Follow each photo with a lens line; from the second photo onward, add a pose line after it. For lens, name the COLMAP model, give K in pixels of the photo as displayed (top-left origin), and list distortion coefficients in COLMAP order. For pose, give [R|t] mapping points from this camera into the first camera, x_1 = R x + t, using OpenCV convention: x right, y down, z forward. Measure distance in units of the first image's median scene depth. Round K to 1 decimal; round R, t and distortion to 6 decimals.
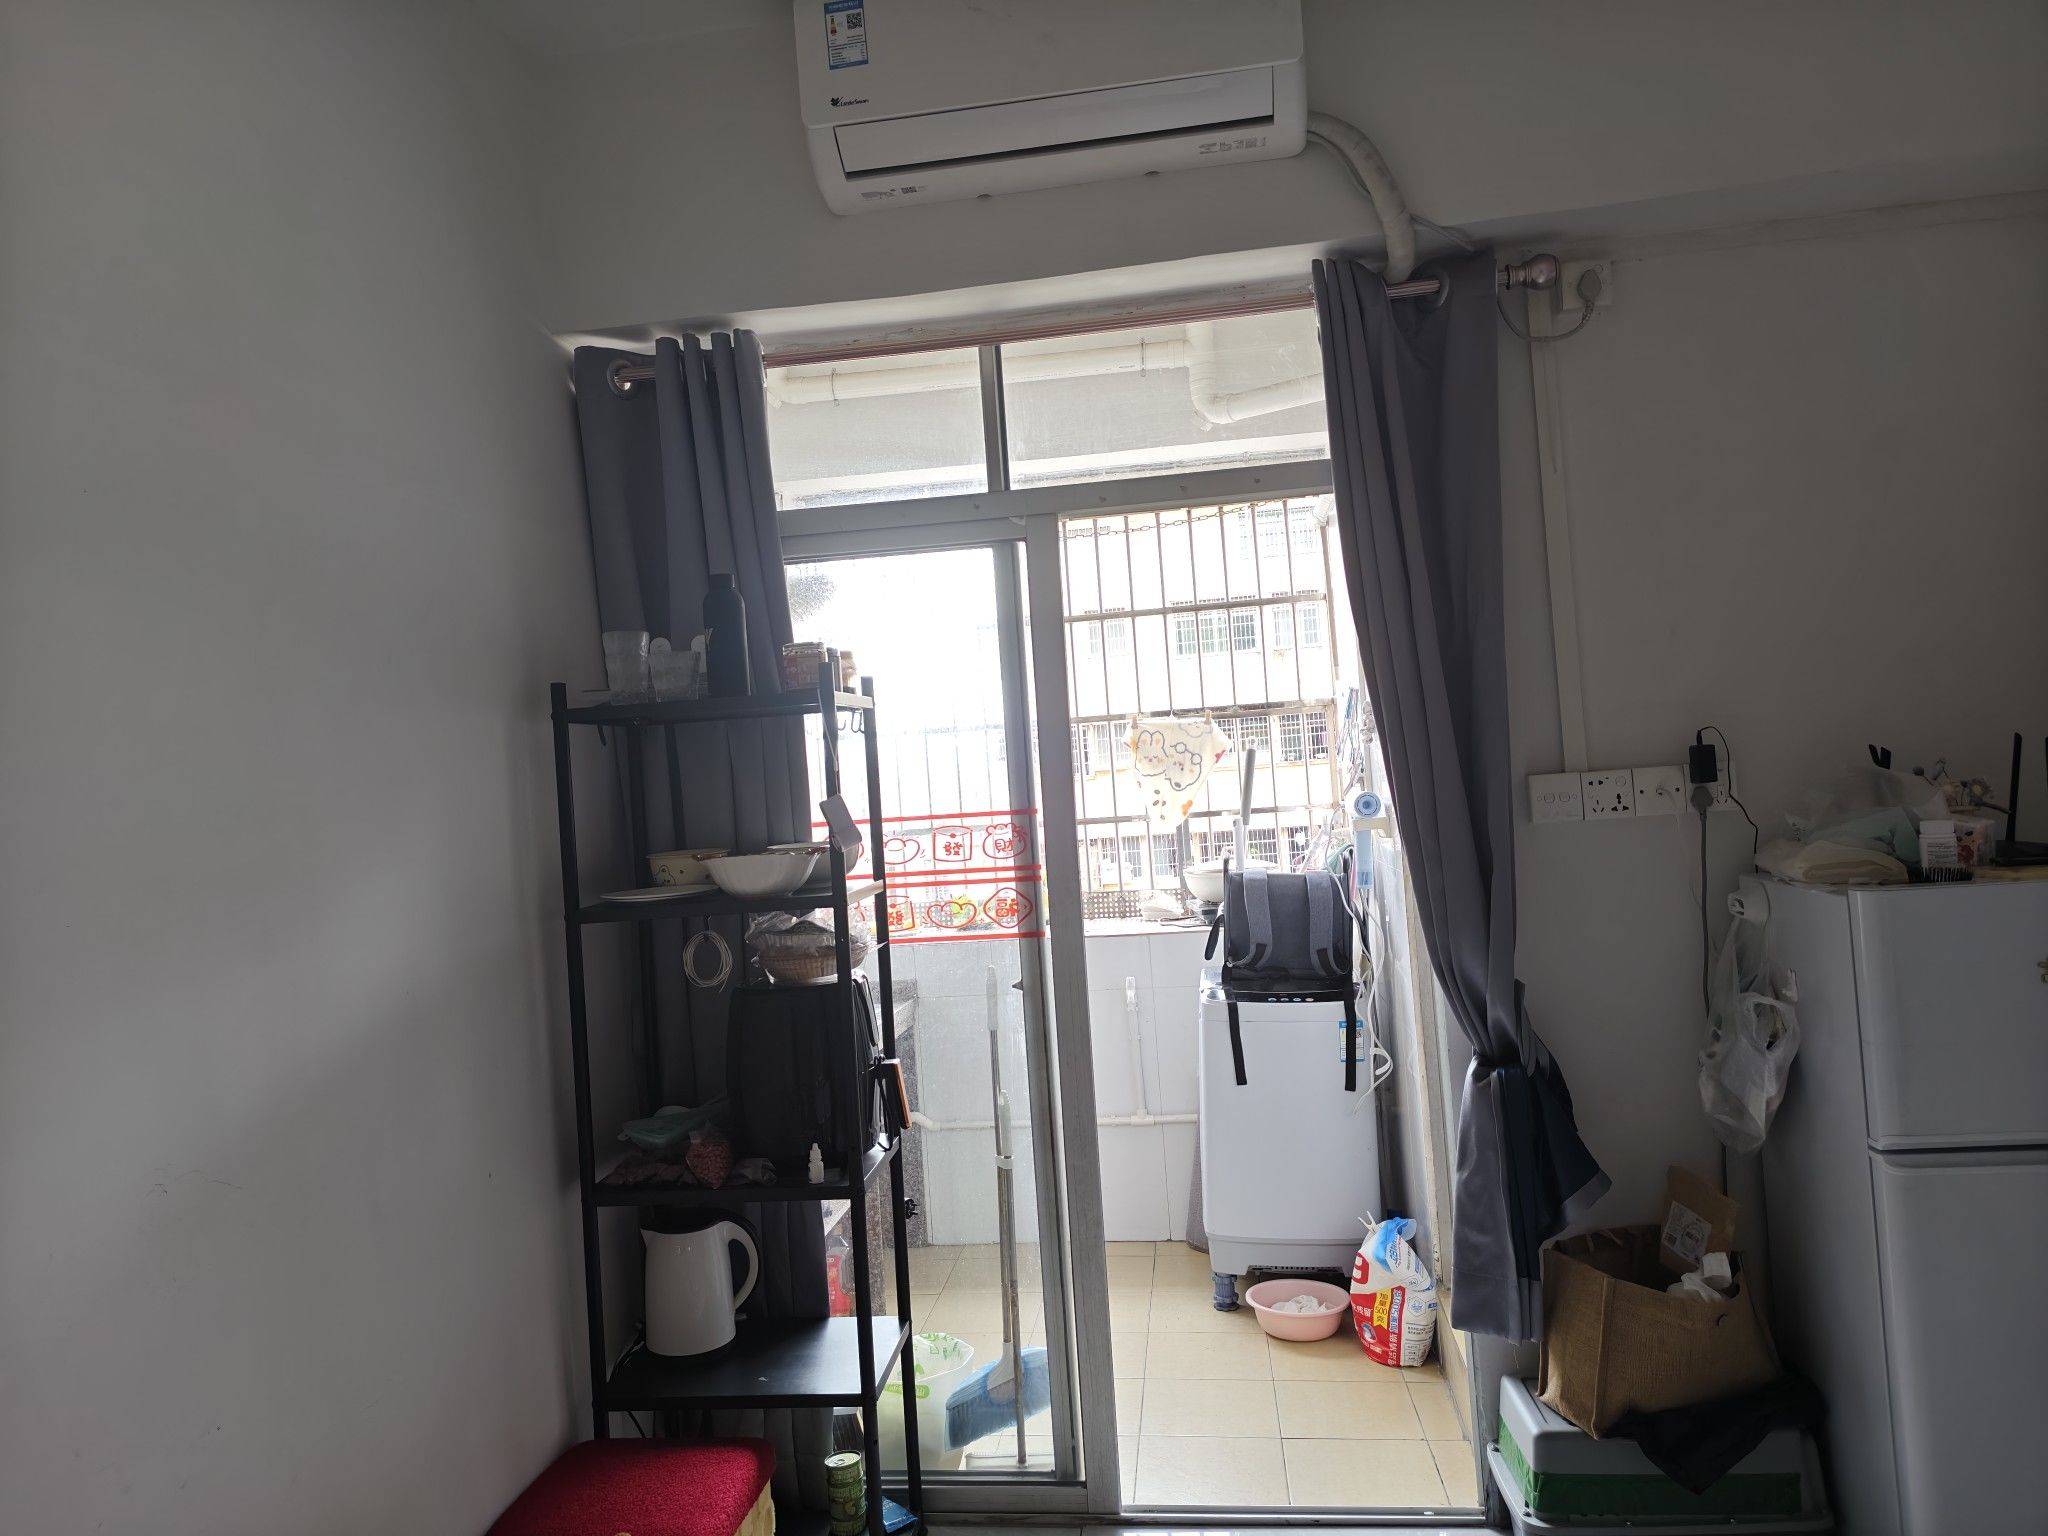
lens RADIAL K [[1412.0, 0, 1036.0], [0, 1412.0, 764.5], [0, 0, 1]] dist [0.043958, -0.048019]
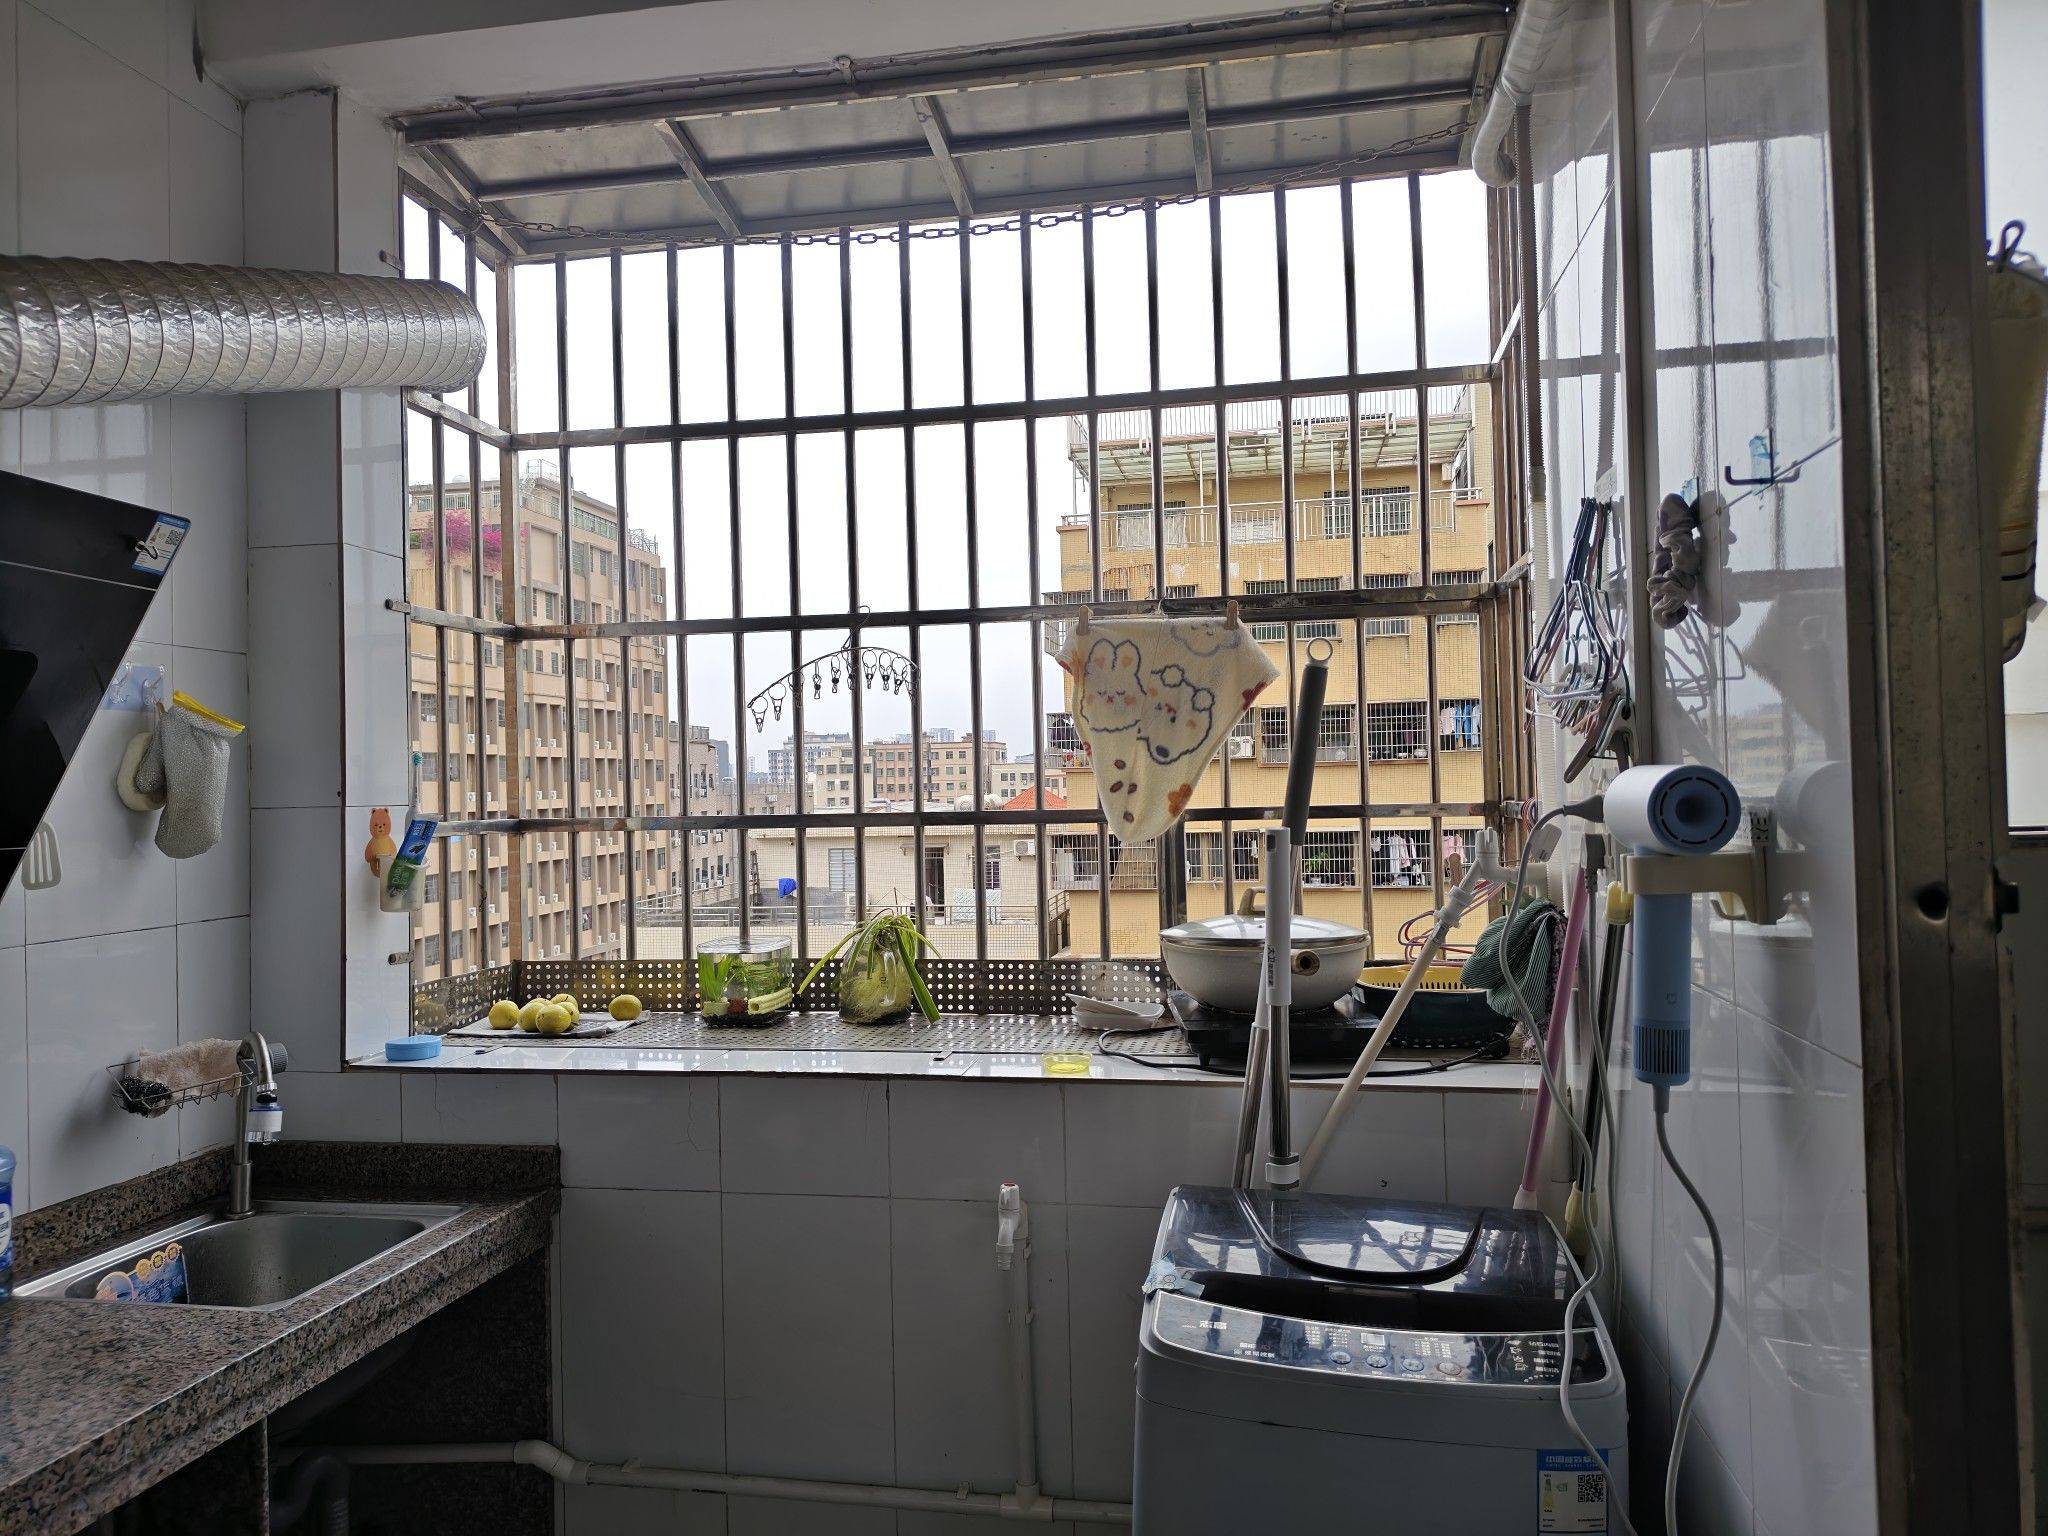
lens RADIAL K [[1412.0, 0, 1036.0], [0, 1412.0, 764.5], [0, 0, 1]] dist [0.043958, -0.048019]
pose [[0.998024, 0.047073, -0.041626, 0.077291], [-0.046749, 0.998869, 0.008725, 0.016652], [0.041989, -0.006762, 0.999095, 0.512335]]
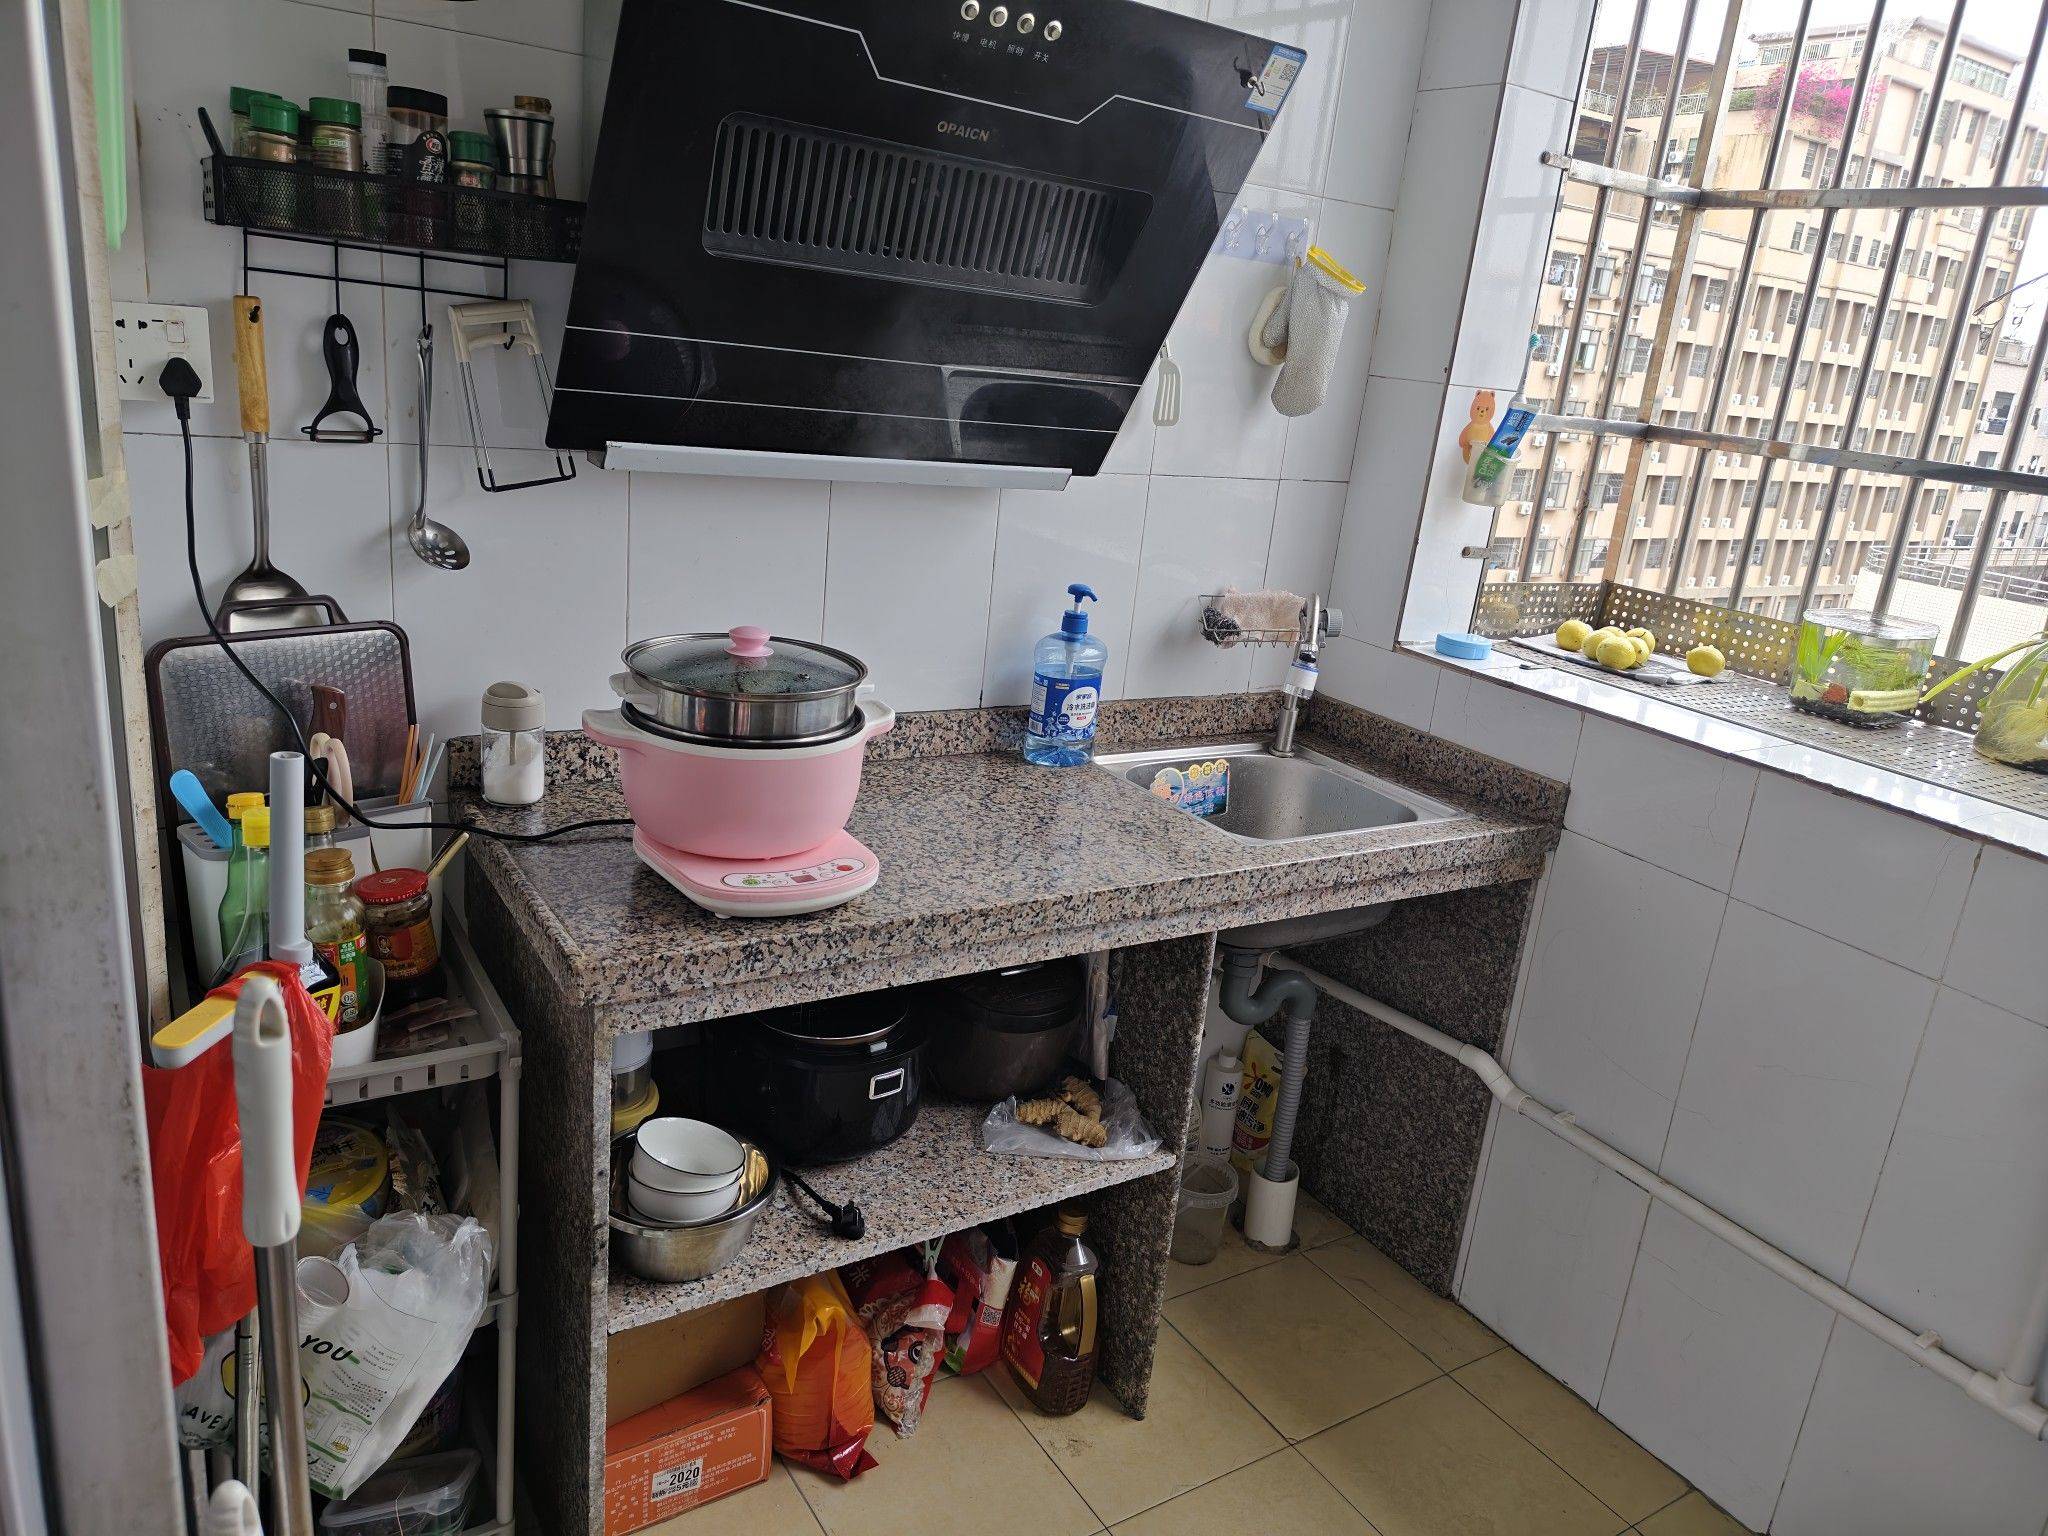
lens RADIAL K [[1412.0, 0, 1036.0], [0, 1412.0, 764.5], [0, 0, 1]] dist [0.043958, -0.048019]
pose [[0.629998, 0.353996, -0.691223, 0.100218], [-0.130316, 0.925635, 0.355272, 0.014153], [0.765585, -0.133744, 0.629279, 0.566934]]
